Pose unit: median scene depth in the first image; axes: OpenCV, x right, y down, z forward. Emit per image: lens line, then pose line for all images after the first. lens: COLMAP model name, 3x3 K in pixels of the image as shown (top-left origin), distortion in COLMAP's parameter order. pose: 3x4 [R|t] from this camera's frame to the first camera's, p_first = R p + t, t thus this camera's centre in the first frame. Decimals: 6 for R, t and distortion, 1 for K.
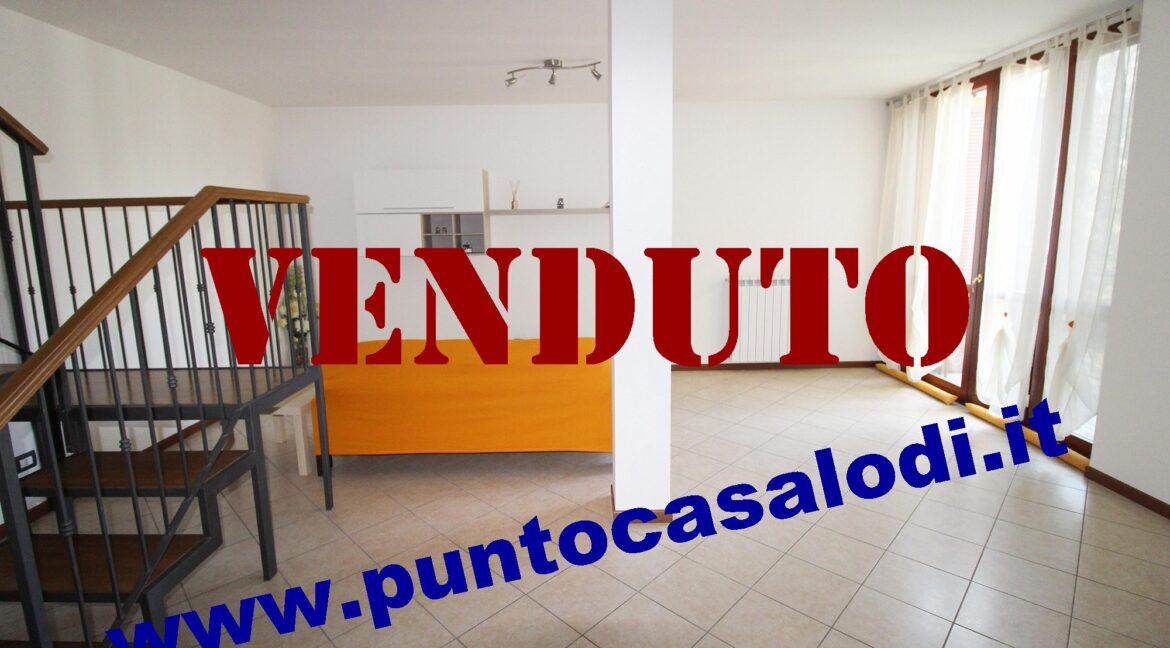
lens RADIAL K [[541.3, 0, 587.0], [0, 541.3, 307.0], [0, 0, 1]] dist [-0.003961, -0.010471]
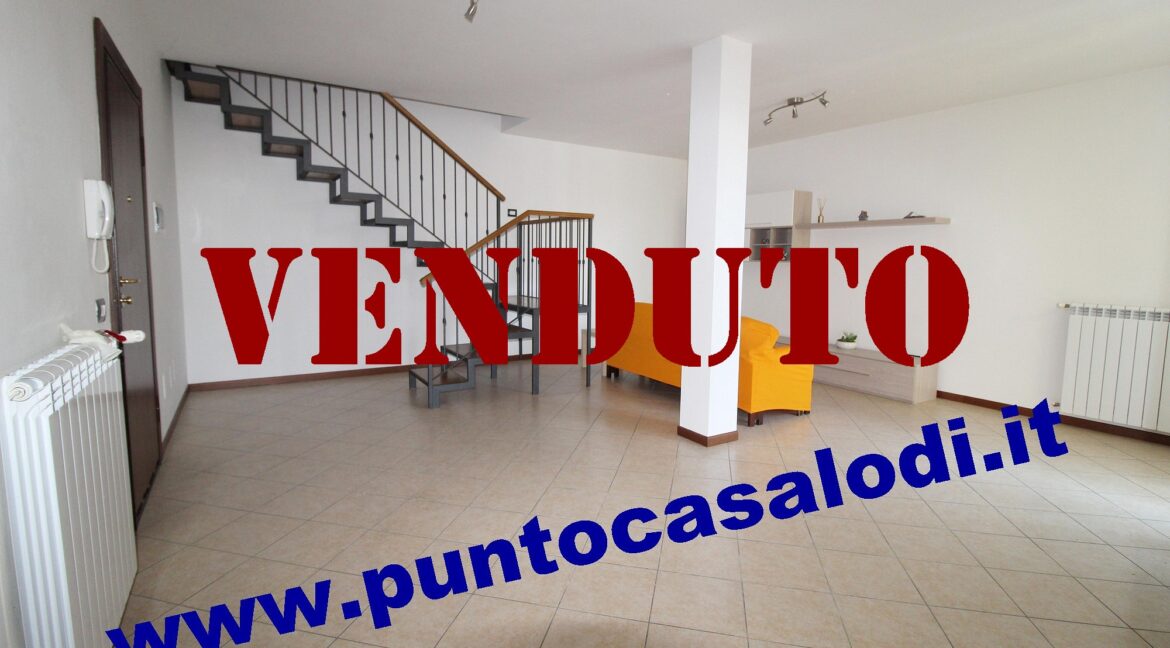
lens RADIAL K [[541.3, 0, 587.3], [0, 541.3, 310.9], [0, 0, 1]] dist [-0.003961, -0.010471]
pose [[0.526636, 0.108065, -0.843194, 0.774154], [-0.148077, 0.988385, 0.034188, 0.046733], [0.837095, 0.106853, 0.536521, 0.003571]]
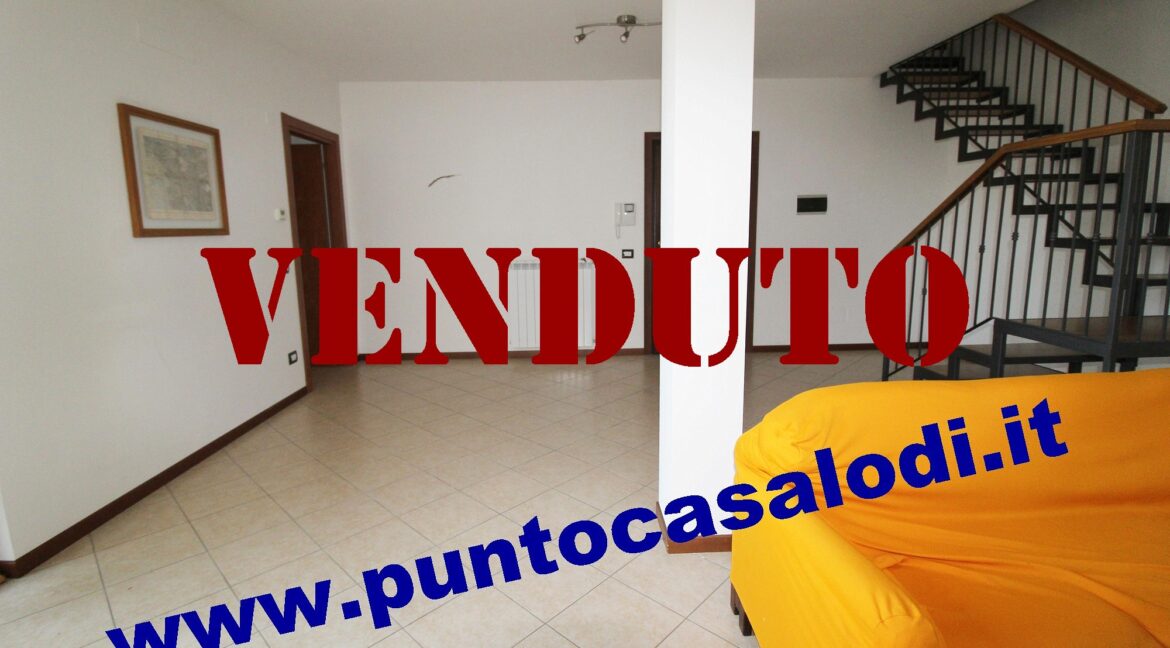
lens RADIAL K [[541.3, 0, 581.5], [0, 541.3, 306.3], [0, 0, 1]] dist [-0.003961, -0.010471]
pose [[-0.999386, 0.034286, -0.007232, 0.197050], [0.030821, 0.958307, 0.284075, -0.131430], [0.016670, 0.283678, -0.958775, 1.245218]]
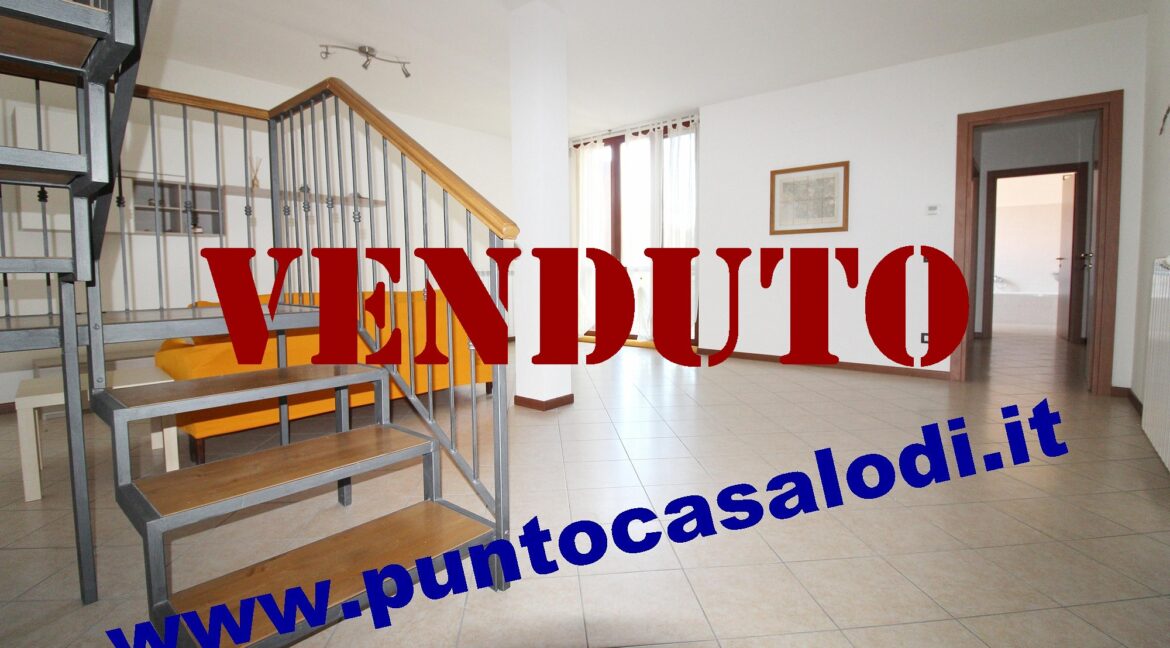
lens RADIAL K [[541.3, 0, 581.8], [0, 541.3, 309.6], [0, 0, 1]] dist [-0.003961, -0.010471]
pose [[0.649053, -0.045624, 0.759374, -0.626739], [0.111456, 0.993132, -0.035596, 0.145559], [-0.752535, 0.107740, 0.649680, 0.040661]]
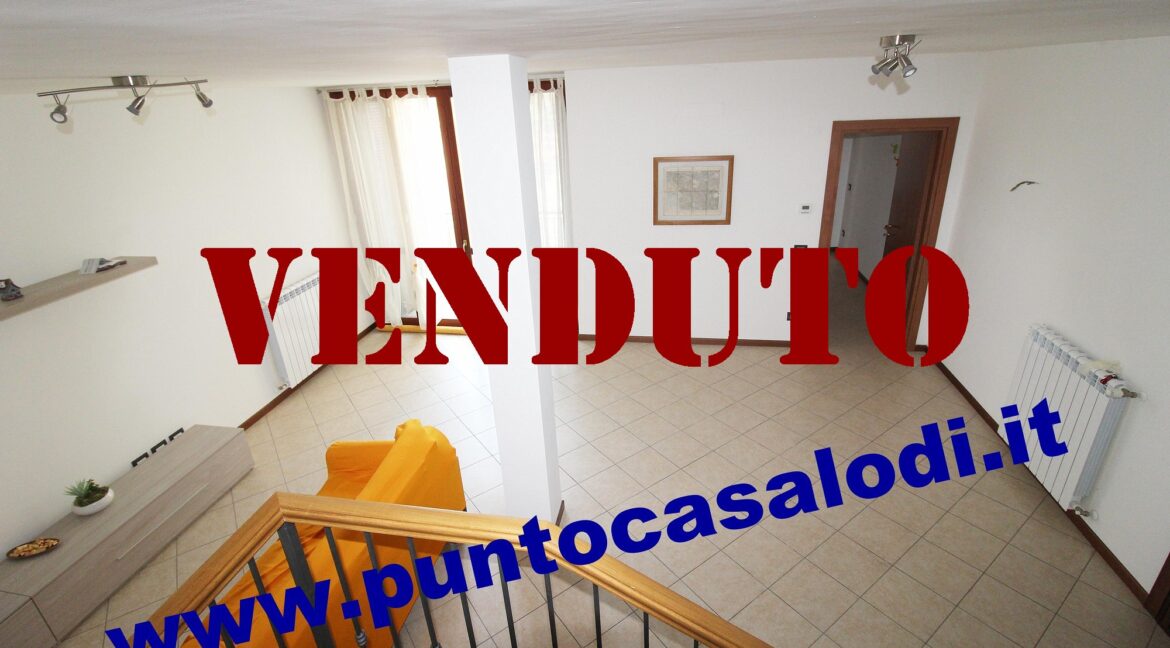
lens RADIAL K [[541.3, 0, 585.9], [0, 541.3, 315.3], [0, 0, 1]] dist [-0.003961, -0.010471]
pose [[0.183693, -0.373105, 0.909423, -0.591749], [0.188245, 0.921395, 0.339993, -0.323414], [-0.964790, 0.108740, 0.239489, 0.423323]]
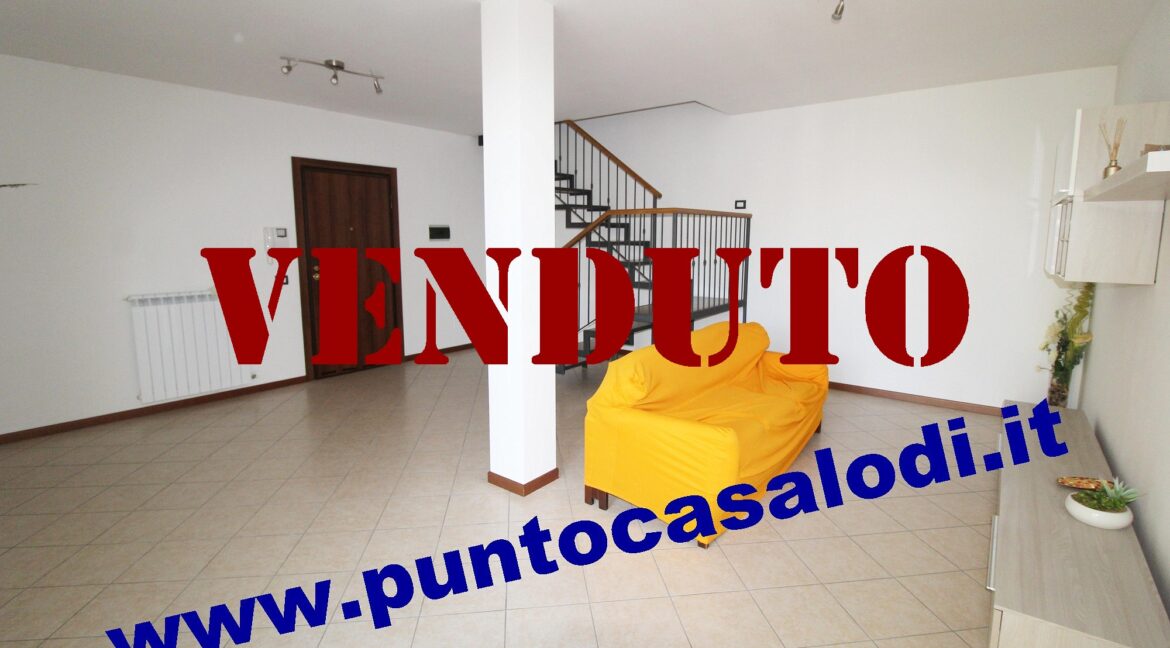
lens RADIAL K [[541.3, 0, 584.3], [0, 541.3, 314.3], [0, 0, 1]] dist [-0.003961, -0.010471]
pose [[-0.622567, 0.127646, -0.772086, 0.632180], [-0.106862, 0.963499, 0.245459, -0.186875], [0.775236, 0.235321, -0.586202, 1.254912]]
